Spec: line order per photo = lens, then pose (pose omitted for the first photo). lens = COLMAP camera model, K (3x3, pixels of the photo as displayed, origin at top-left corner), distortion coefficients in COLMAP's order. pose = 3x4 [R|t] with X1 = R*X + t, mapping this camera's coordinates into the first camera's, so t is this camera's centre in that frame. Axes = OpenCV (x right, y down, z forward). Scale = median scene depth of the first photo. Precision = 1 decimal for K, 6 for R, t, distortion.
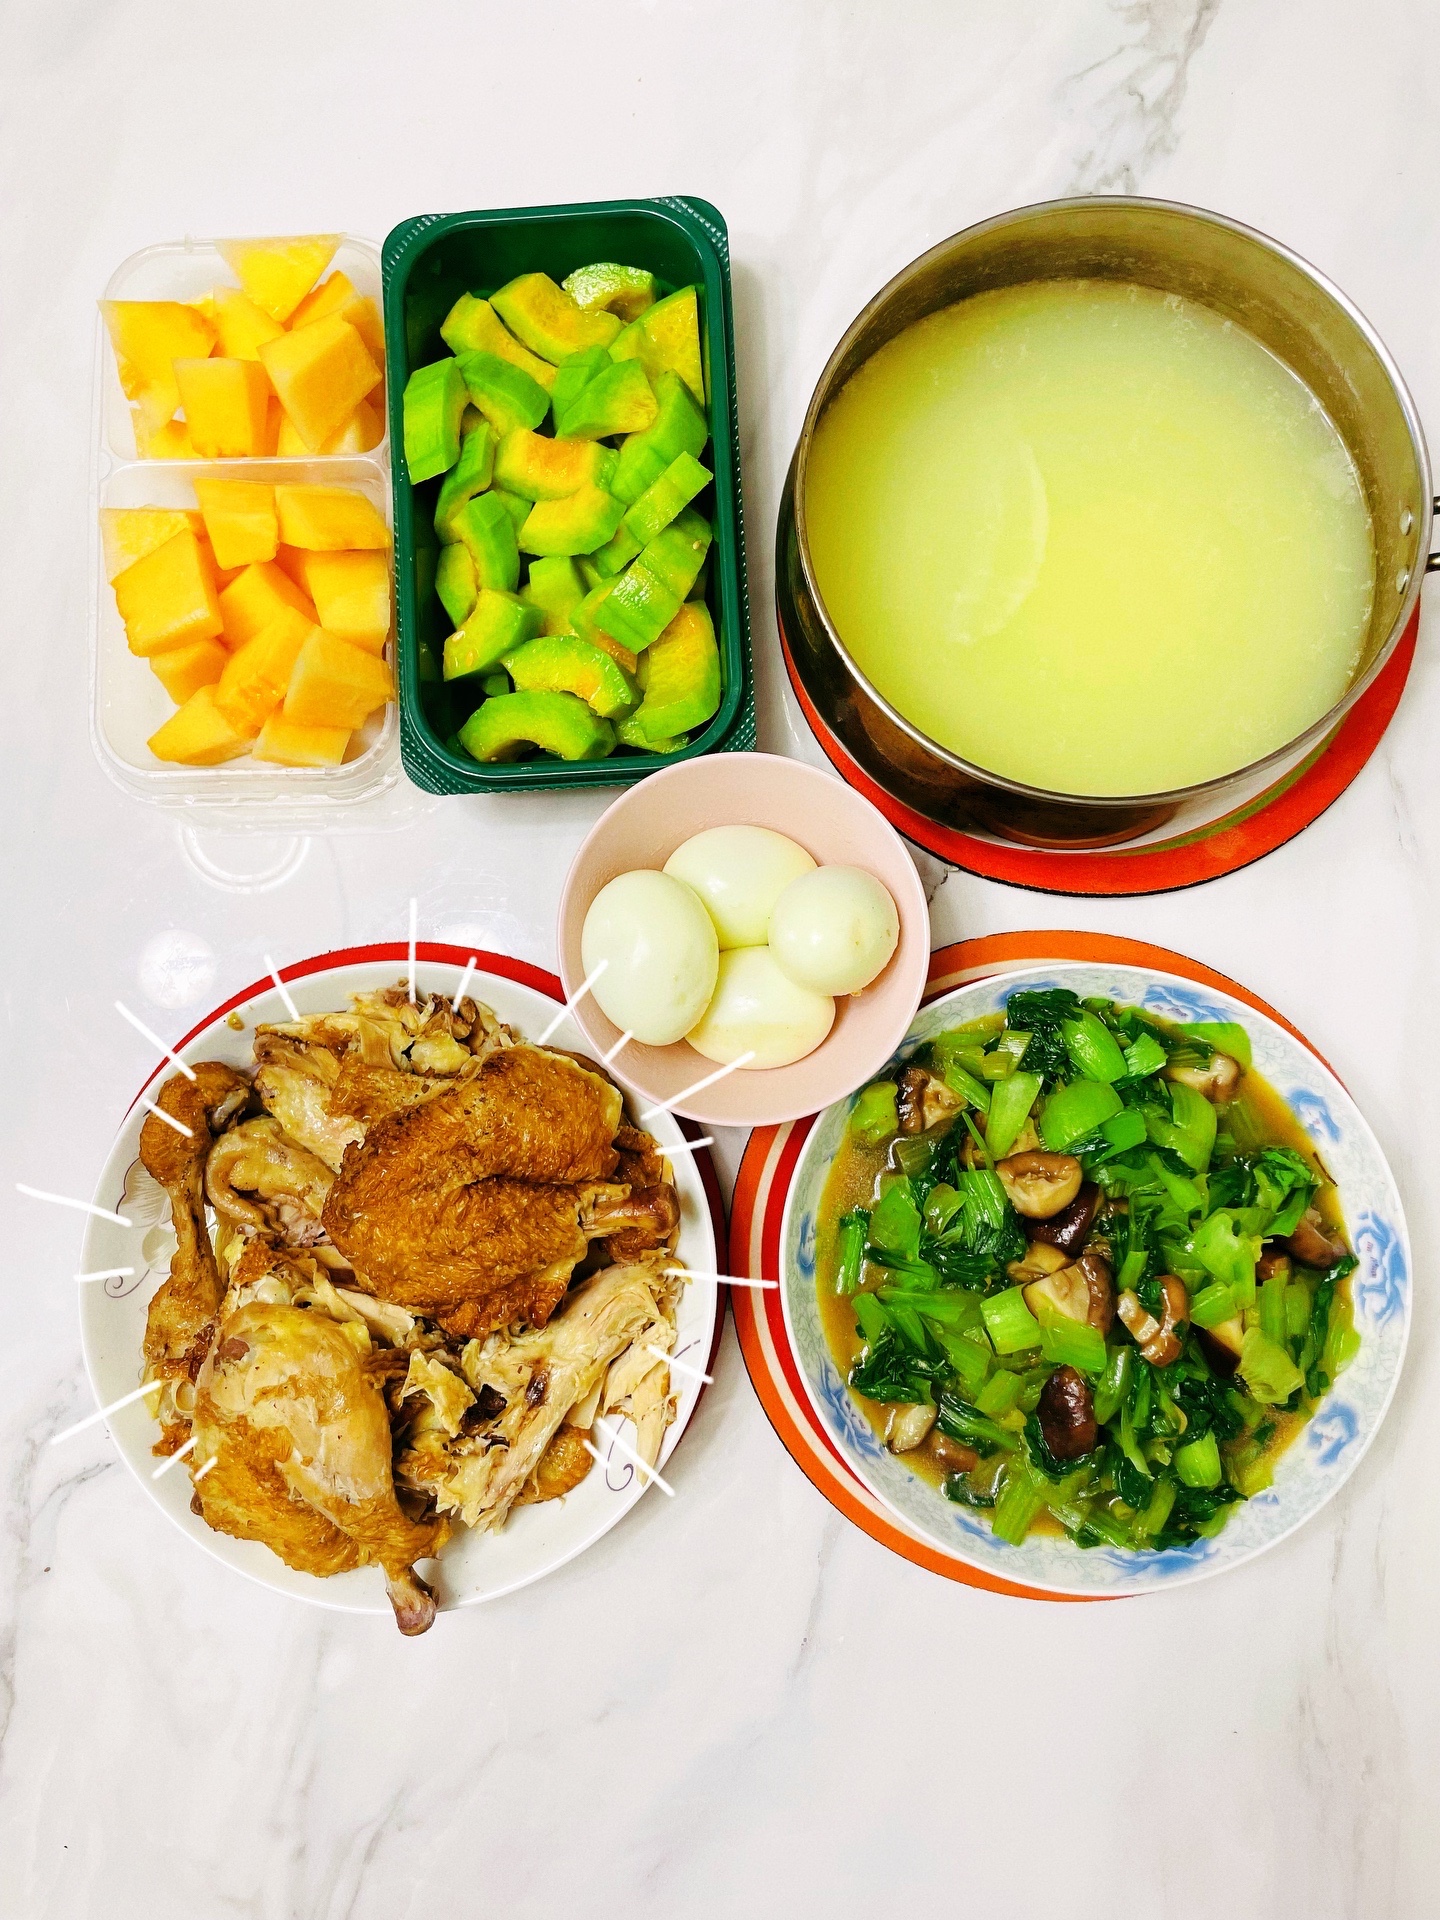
lens RADIAL K [[1408.2, 0, 720.0], [0, 1408.2, 960.0], [0, 0, 1]] dist [0.002033, -0.008985]
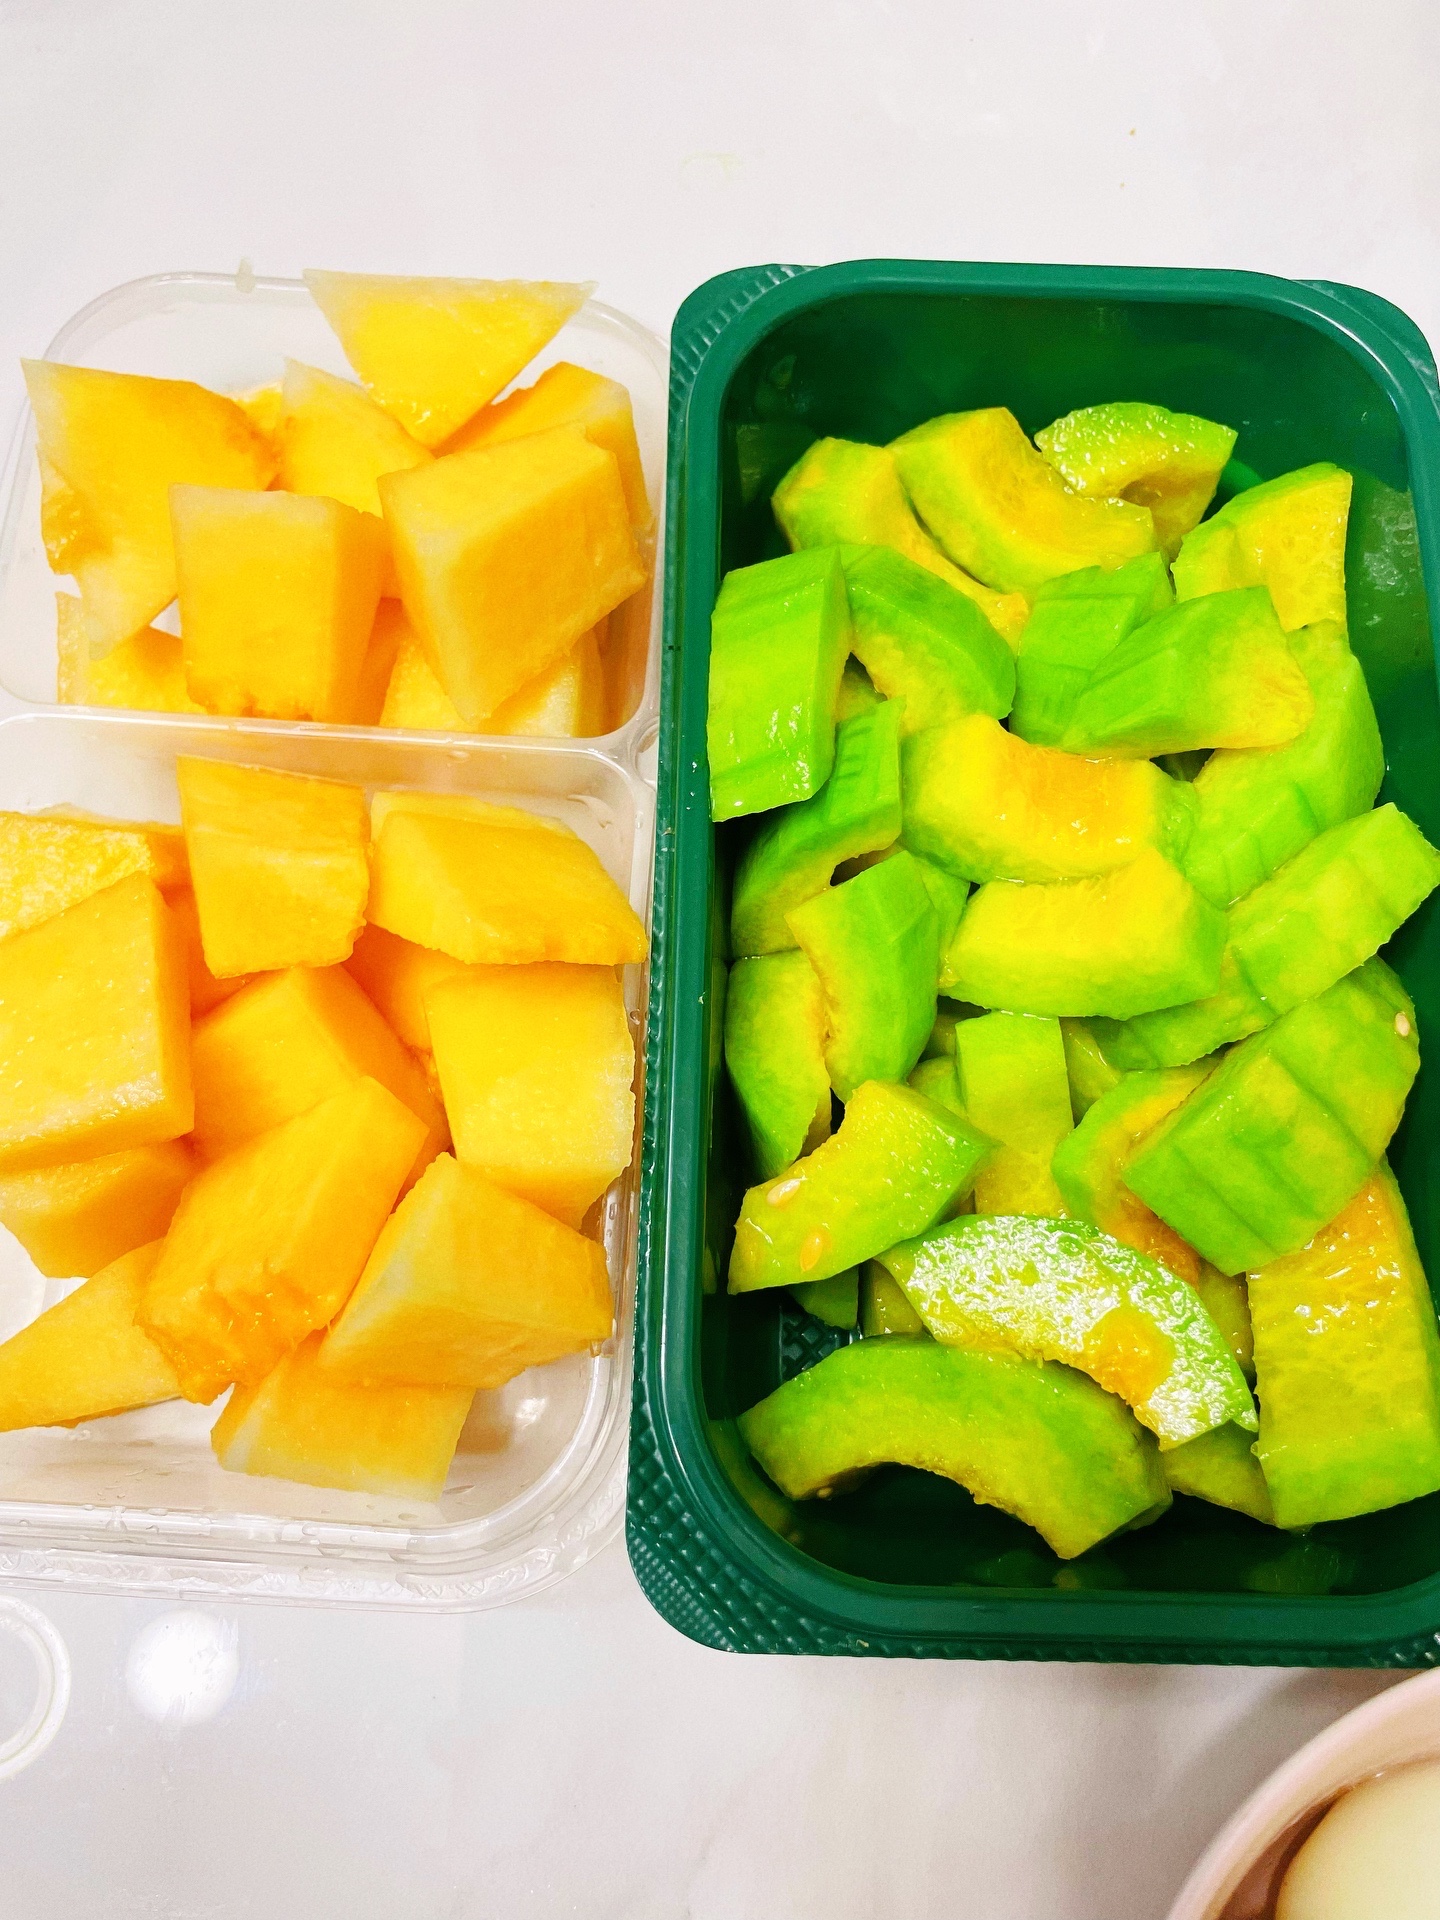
lens RADIAL K [[1408.2, 0, 720.0], [0, 1408.2, 960.0], [0, 0, 1]] dist [0.002033, -0.008985]
pose [[0.995710, 0.085096, 0.036322, -0.222259], [-0.075344, 0.973590, -0.215514, -0.204236], [-0.053702, 0.211853, 0.975825, 0.592422]]
